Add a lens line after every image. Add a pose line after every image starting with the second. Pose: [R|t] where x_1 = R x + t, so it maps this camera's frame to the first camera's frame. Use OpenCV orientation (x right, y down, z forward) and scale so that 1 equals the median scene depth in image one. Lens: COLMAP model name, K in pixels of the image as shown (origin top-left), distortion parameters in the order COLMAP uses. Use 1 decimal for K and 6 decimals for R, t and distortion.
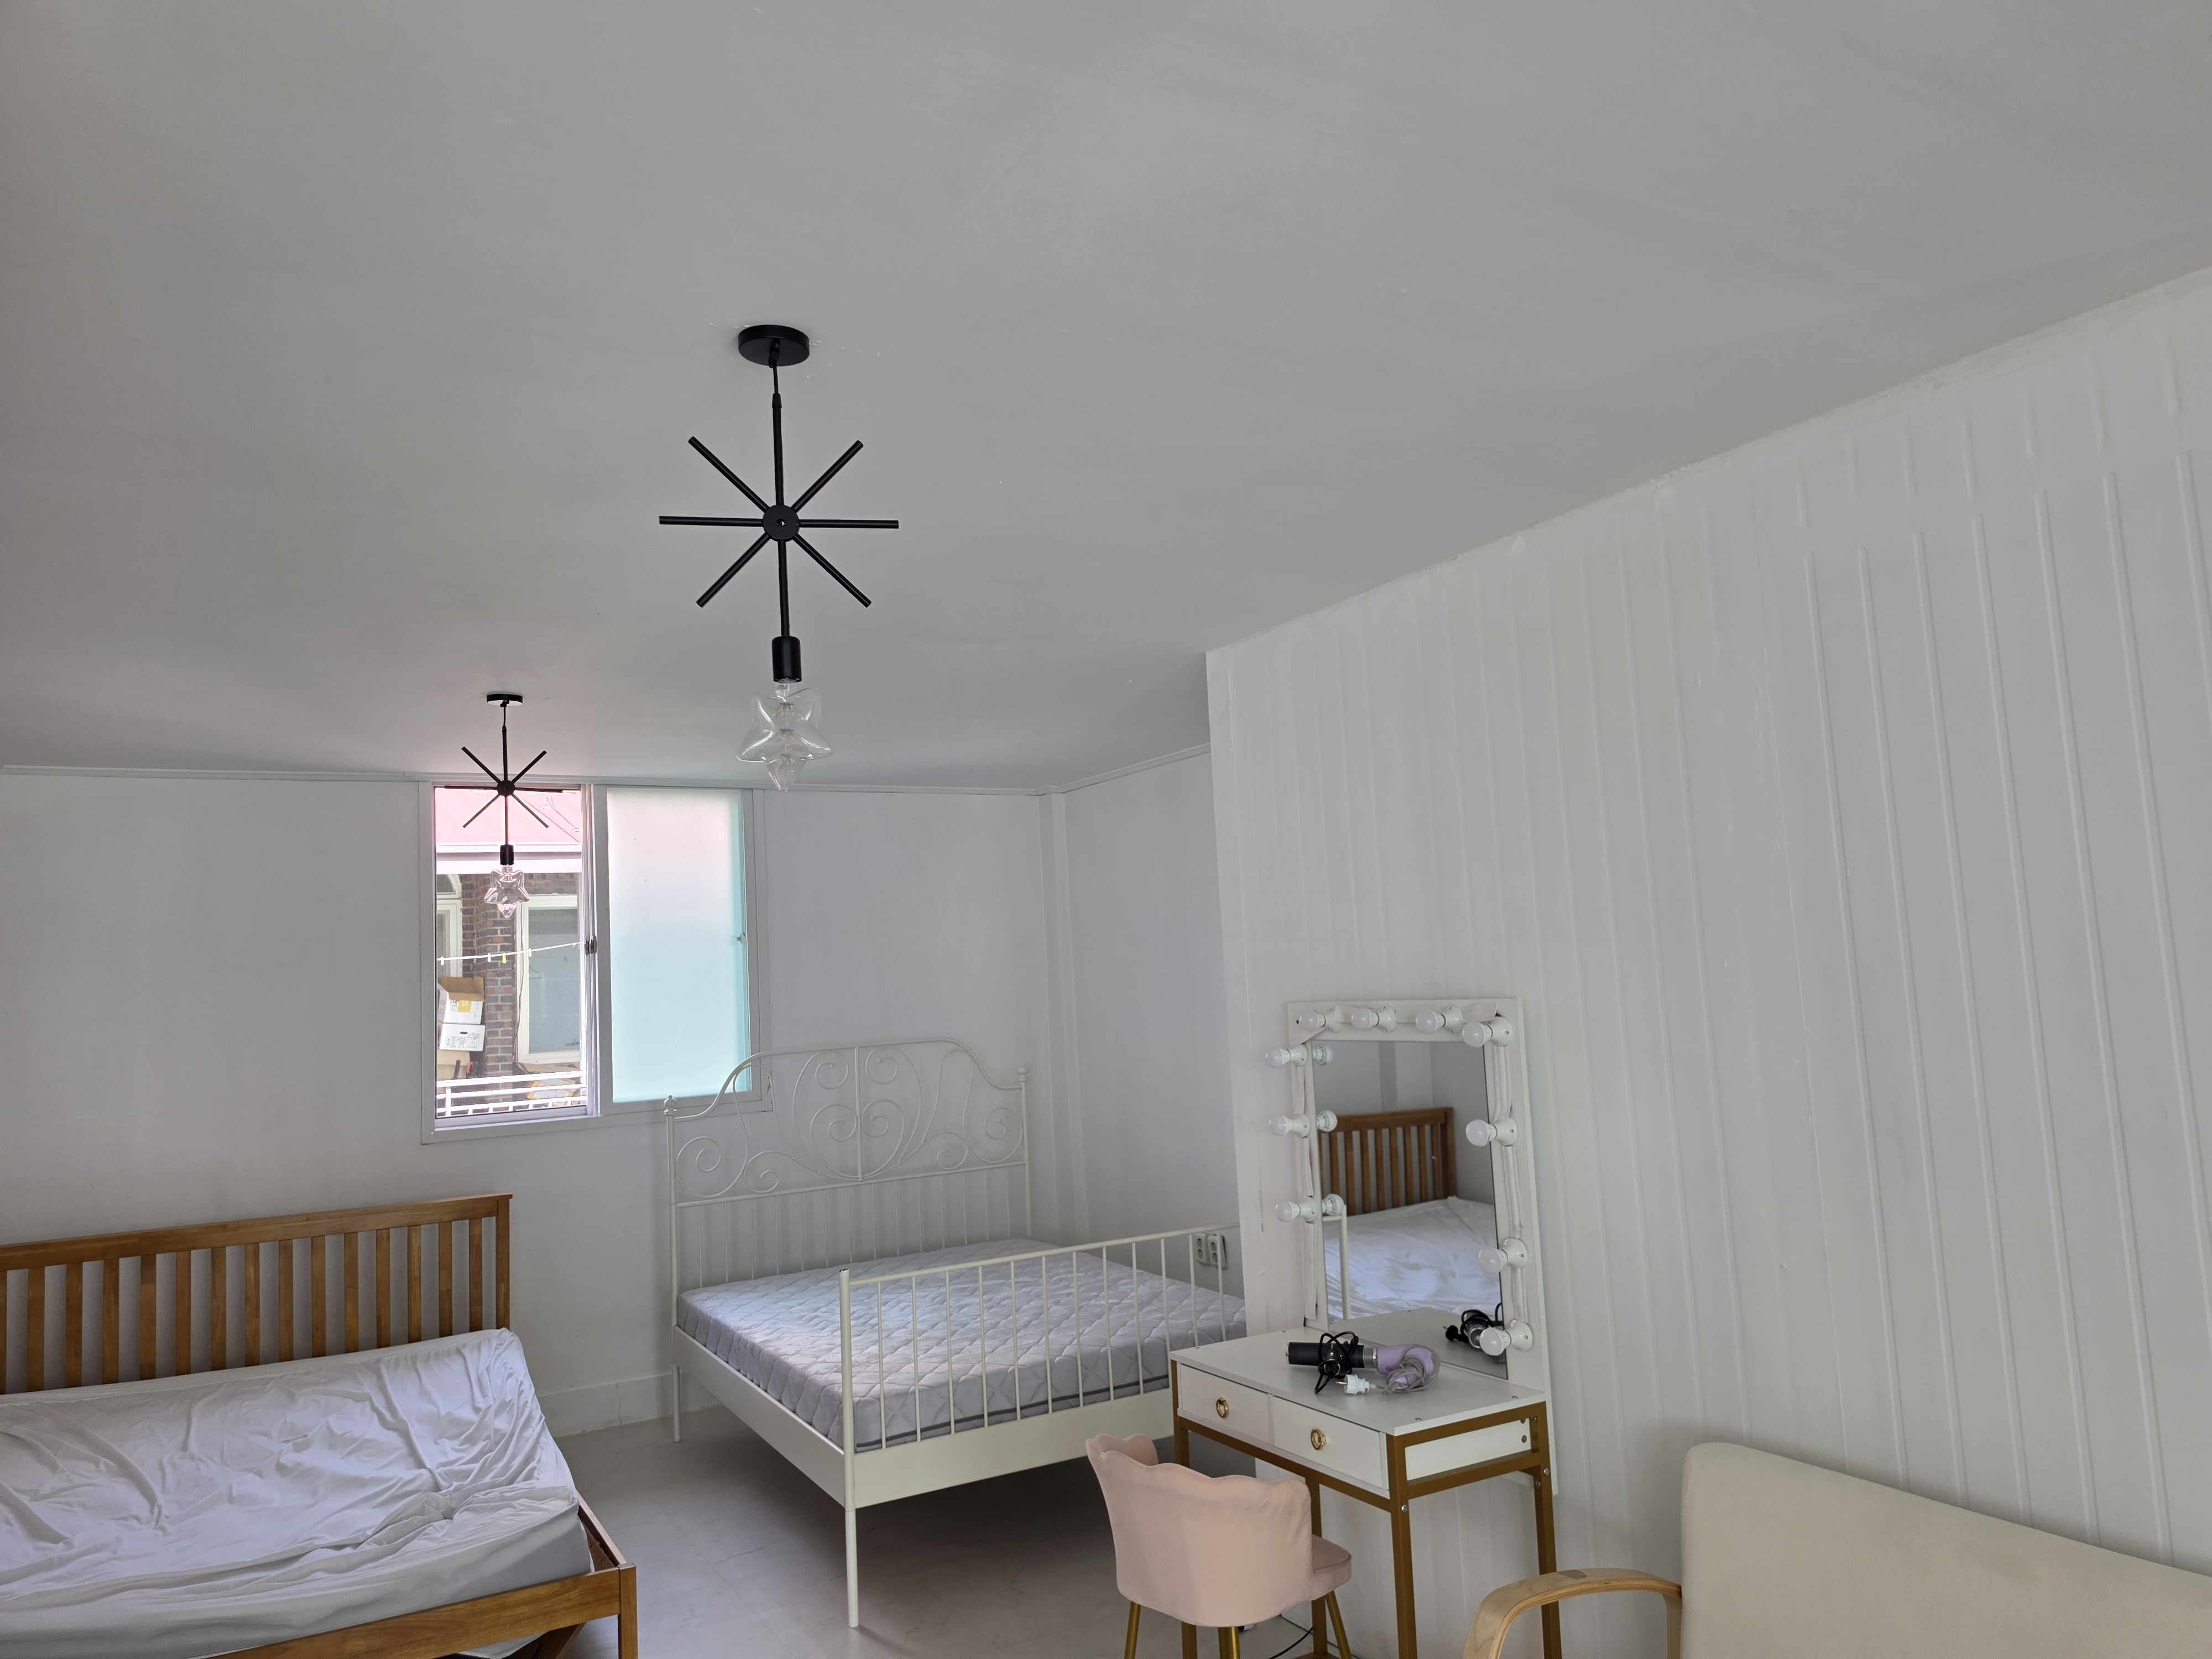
lens RADIAL K [[1457.1, 0, 1106.0], [0, 1457.1, 829.5], [0, 0, 1]] dist [-0.019265, -0.028855]
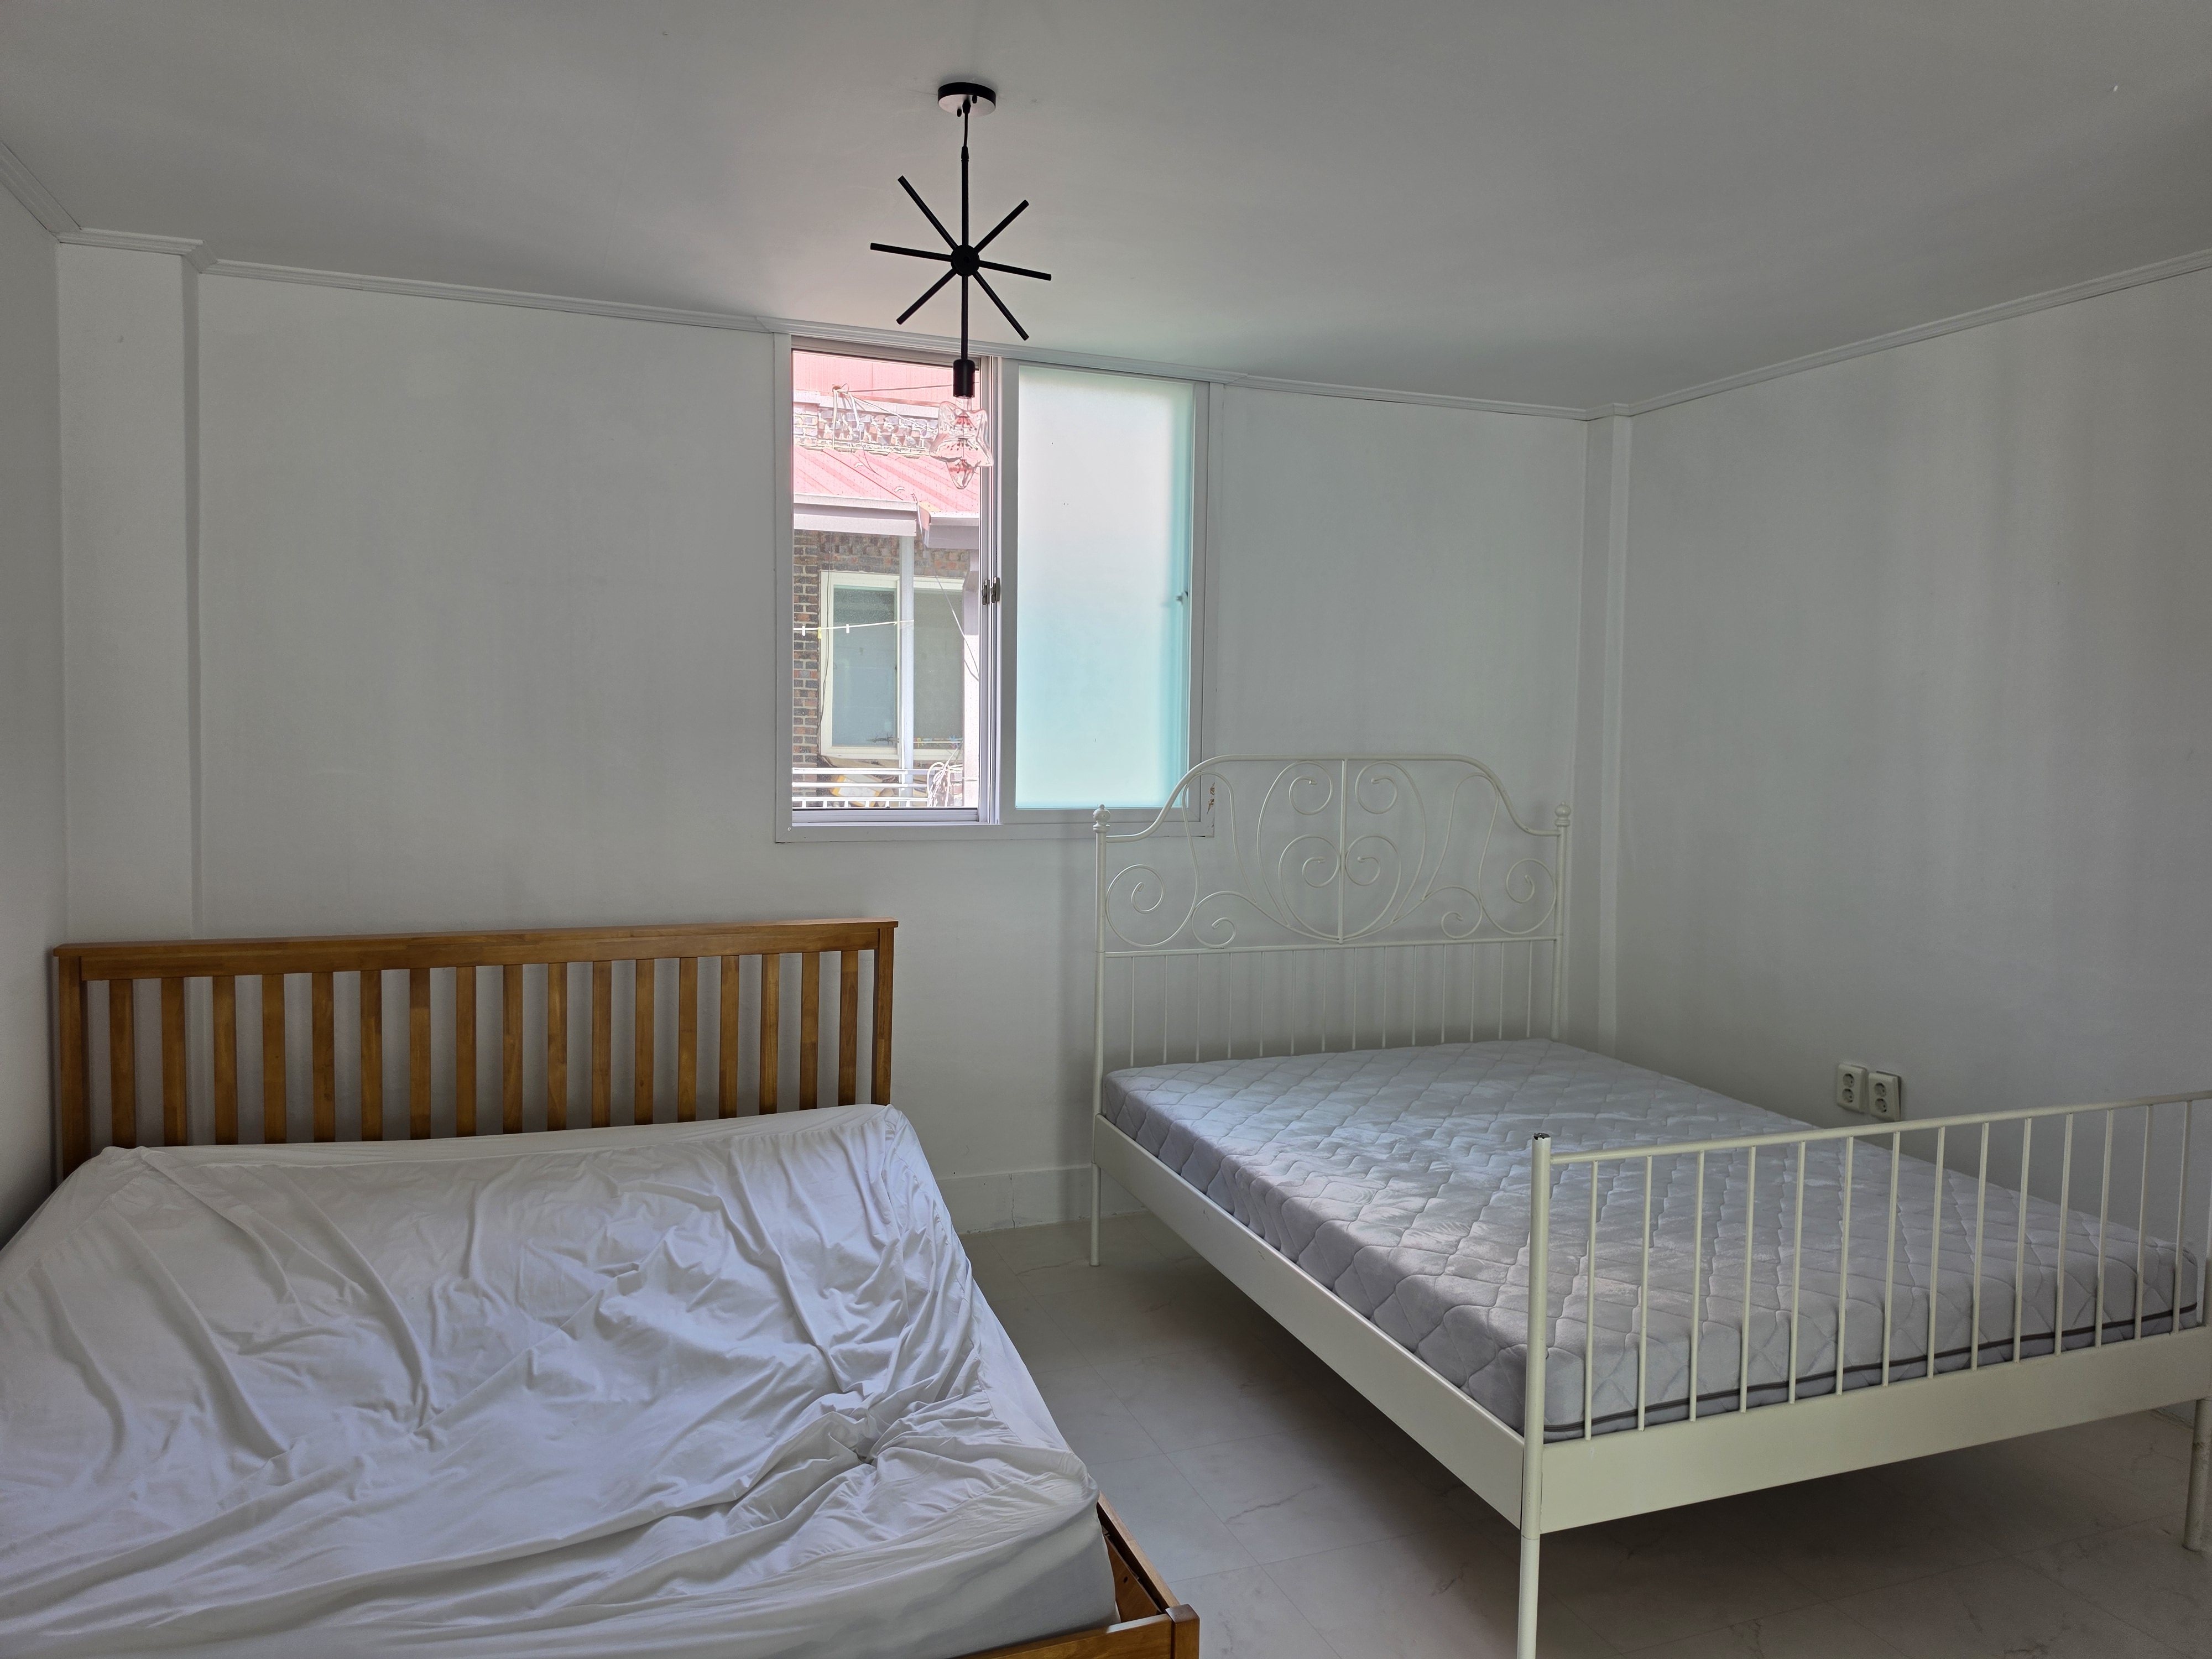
lens RADIAL K [[1523.7, 0, 1106.0], [0, 1523.7, 829.5], [0, 0, 1]] dist [0.105628, -0.272700]
pose [[0.980798, 0.084493, -0.175774, -0.215587], [-0.051302, 0.981313, 0.185454, 0.072642], [0.188159, -0.172875, 0.966804, 0.351817]]
